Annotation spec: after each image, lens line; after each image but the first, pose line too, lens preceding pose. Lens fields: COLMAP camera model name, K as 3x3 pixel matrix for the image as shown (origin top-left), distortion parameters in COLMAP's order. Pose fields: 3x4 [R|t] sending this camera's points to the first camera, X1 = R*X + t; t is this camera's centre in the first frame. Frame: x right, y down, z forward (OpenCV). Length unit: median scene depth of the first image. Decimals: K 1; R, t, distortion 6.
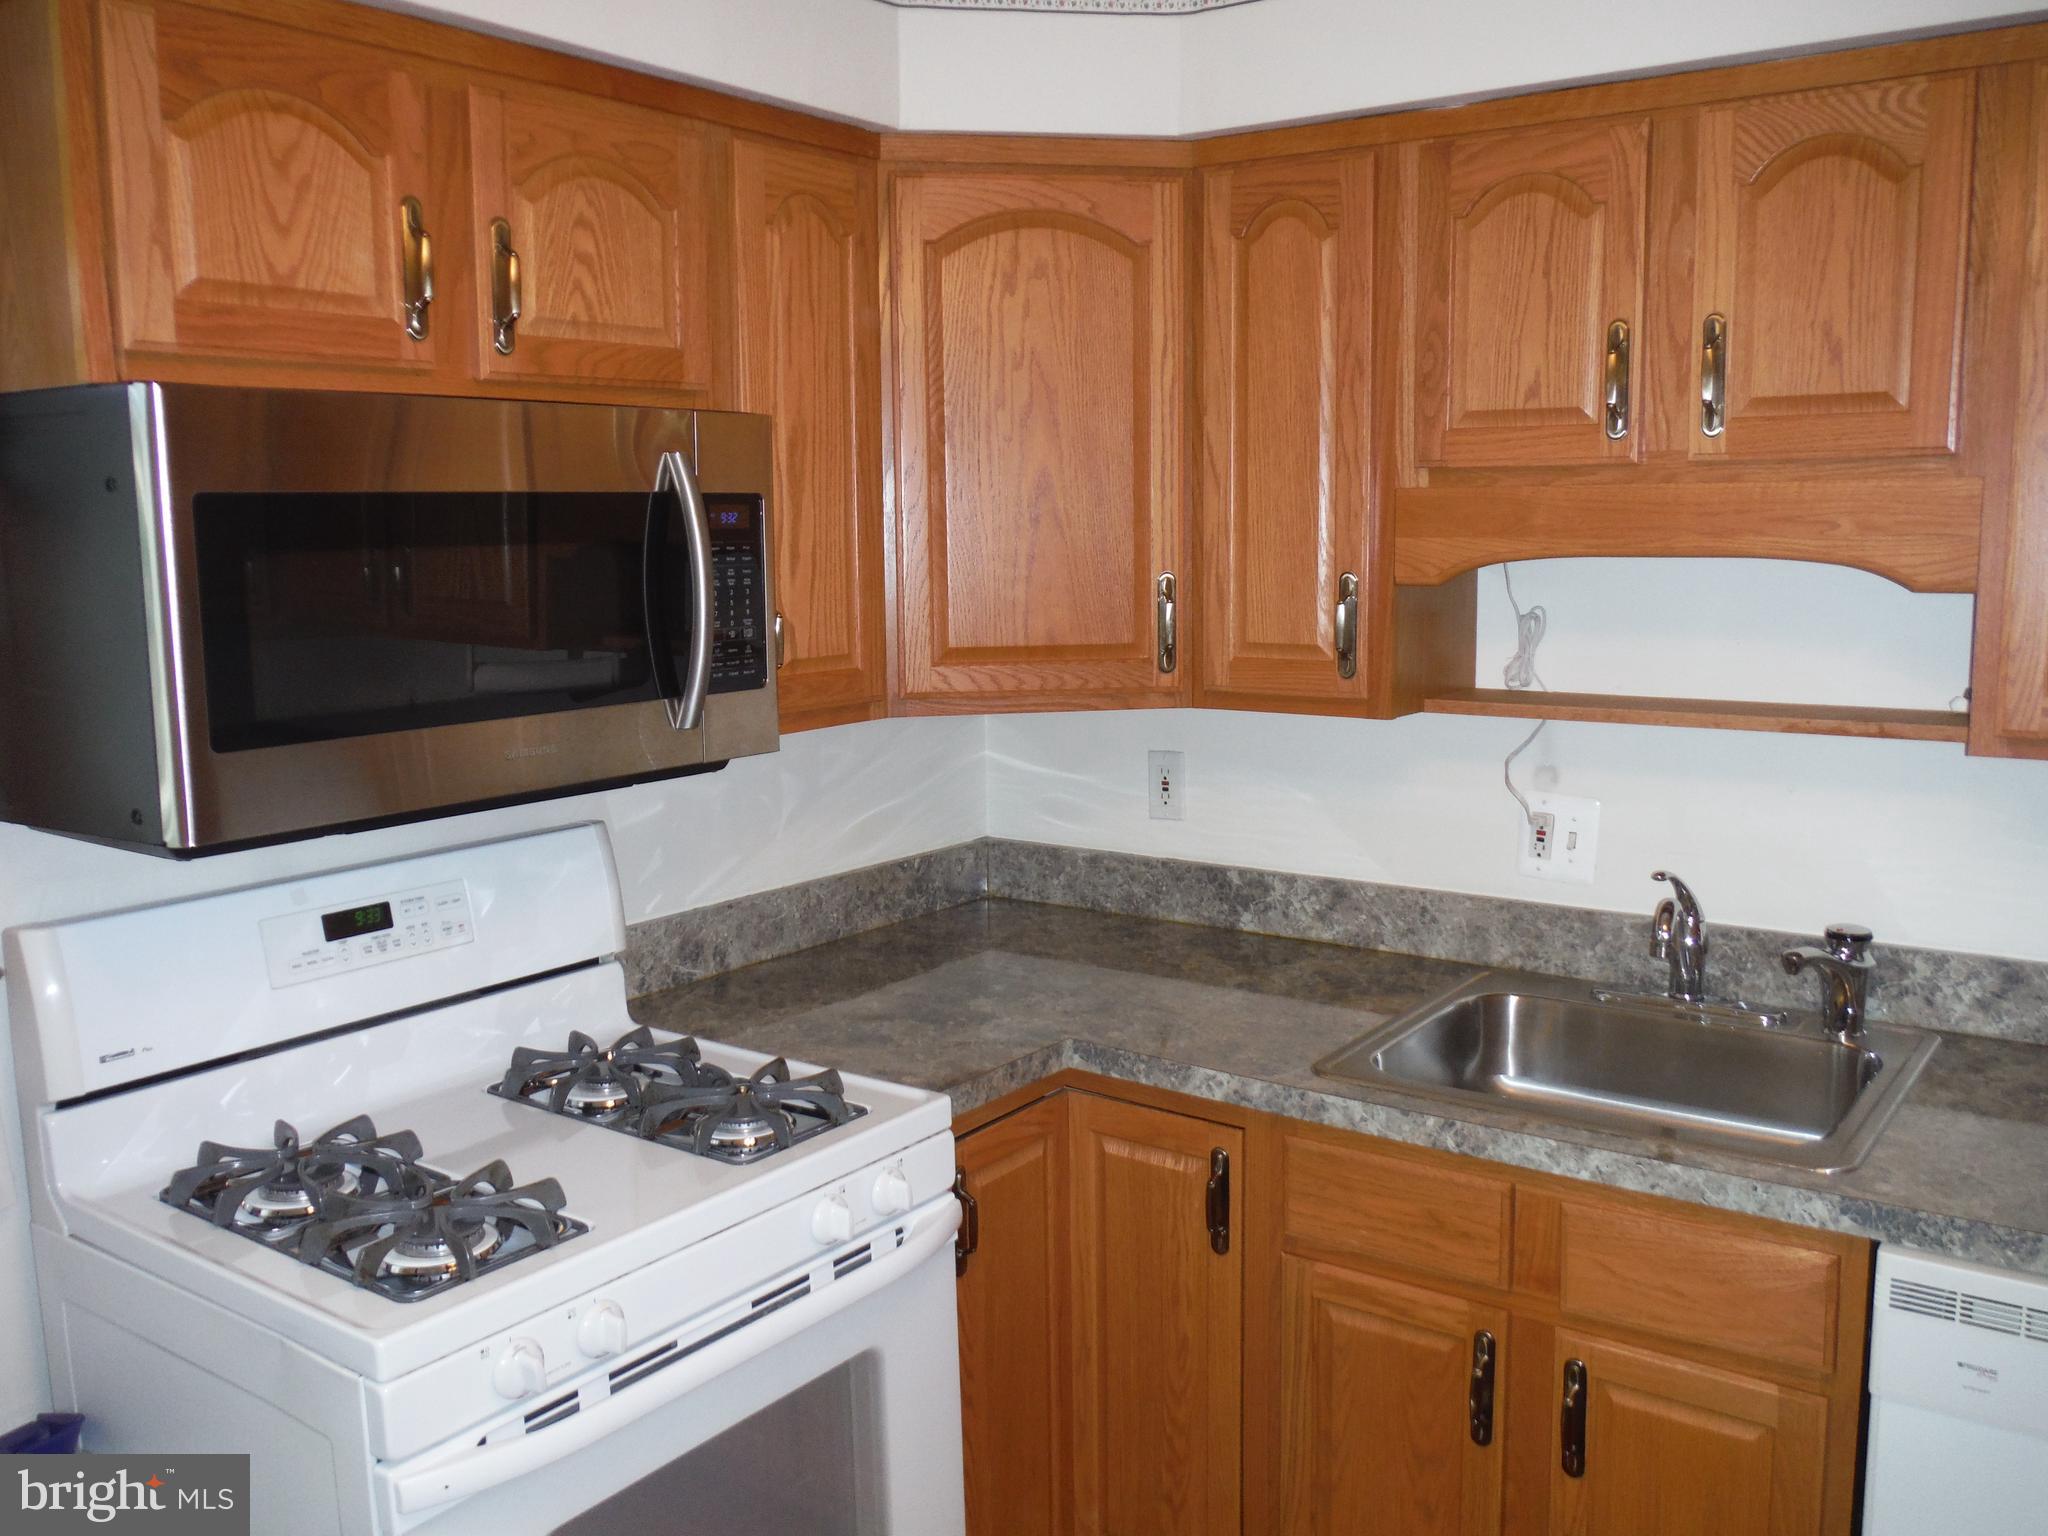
lens RADIAL K [[1747.6, 0, 1042.8], [0, 1747.6, 769.6], [0, 0, 1]] dist [-0.054912, 0.048651]
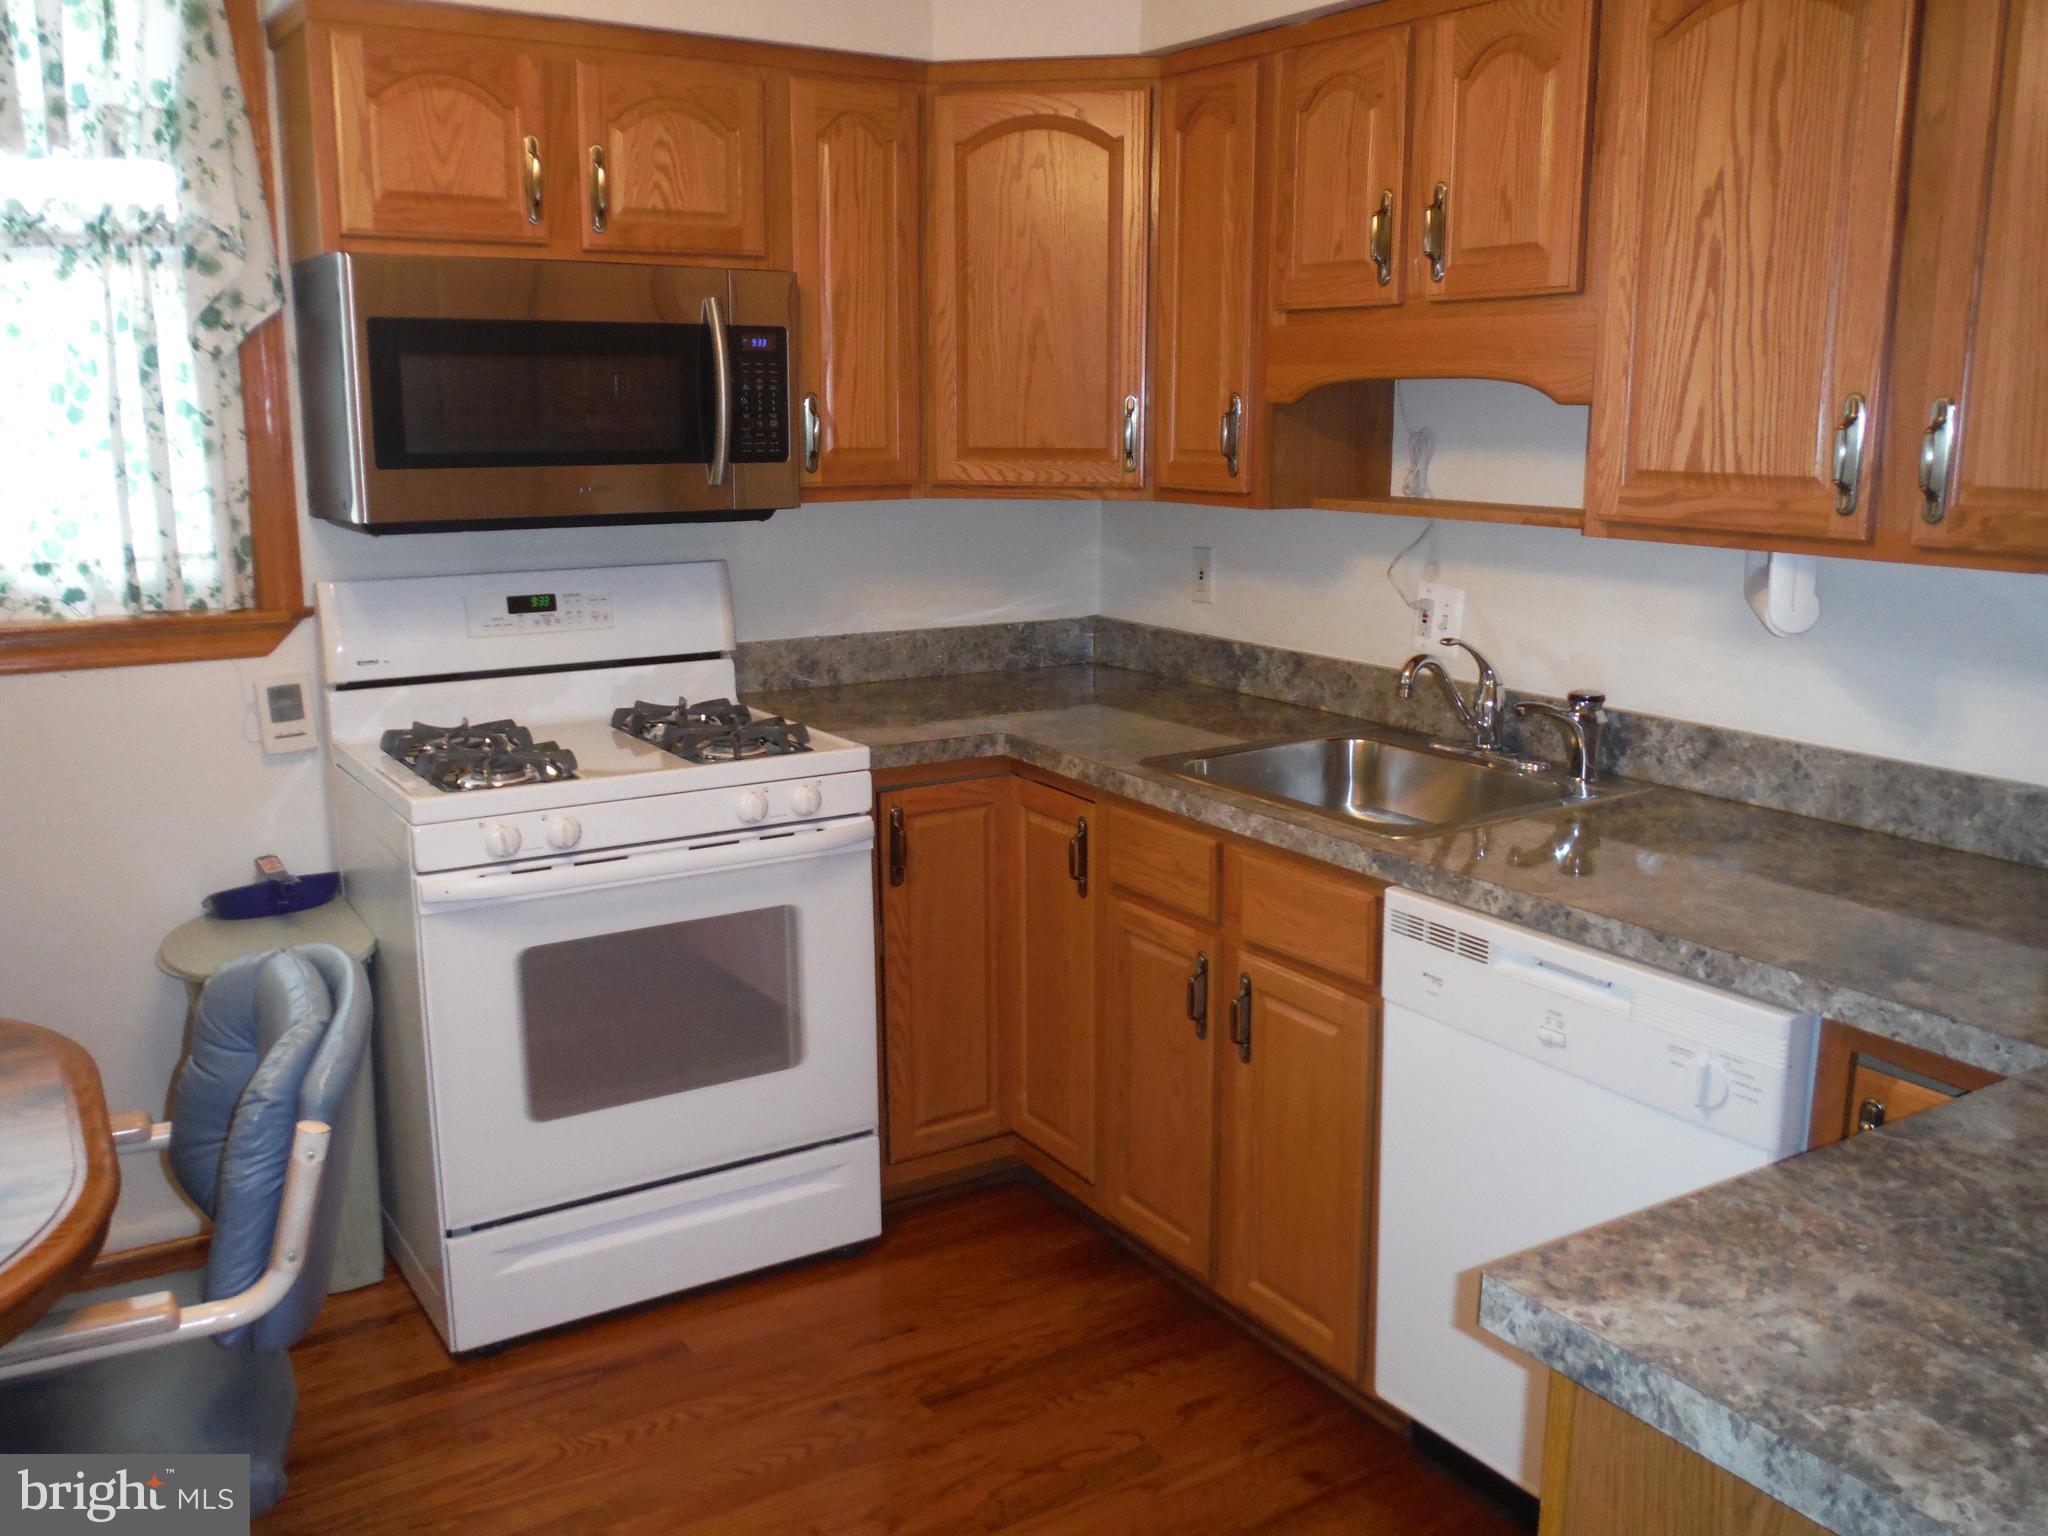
lens RADIAL K [[1747.6, 0, 1043.0], [0, 1747.6, 766.2], [0, 0, 1]] dist [-0.054912, 0.048651]
pose [[0.932557, 0.089651, -0.349714, 0.568522], [-0.067360, 0.994874, 0.075418, 0.080802], [0.354683, -0.046775, 0.933816, -0.291566]]
